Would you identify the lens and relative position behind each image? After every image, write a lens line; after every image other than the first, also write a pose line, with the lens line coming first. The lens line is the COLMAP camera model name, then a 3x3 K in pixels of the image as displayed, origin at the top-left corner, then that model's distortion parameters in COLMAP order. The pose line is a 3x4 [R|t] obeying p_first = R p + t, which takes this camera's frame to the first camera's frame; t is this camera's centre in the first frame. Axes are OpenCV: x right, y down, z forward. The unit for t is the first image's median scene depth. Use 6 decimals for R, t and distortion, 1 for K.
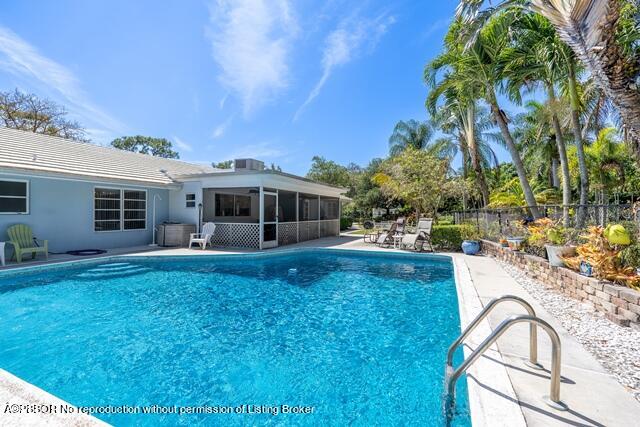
lens RADIAL K [[290.3, 0, 320.6], [0, 290.3, 201.5], [0, 0, 1]] dist [0.000339, 0.000070]
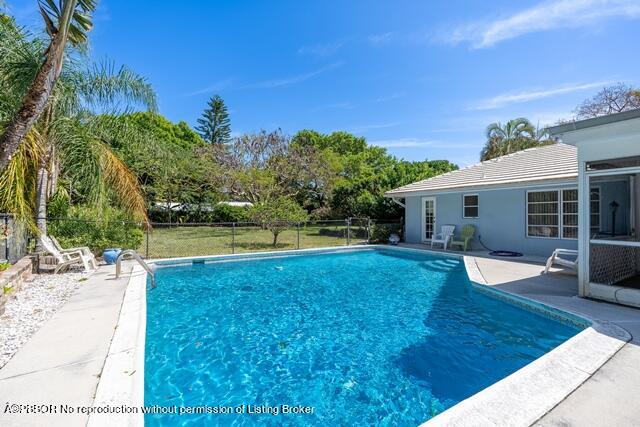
lens RADIAL K [[283.1, 0, 320.0], [0, 283.1, 213.5], [0, 0, 1]] dist [0.000683, 0.000058]
pose [[-0.562706, -0.011853, -0.826572, 0.400962], [0.026654, 0.999117, -0.032473, 0.035898], [0.826227, -0.040304, -0.561894, 0.902997]]
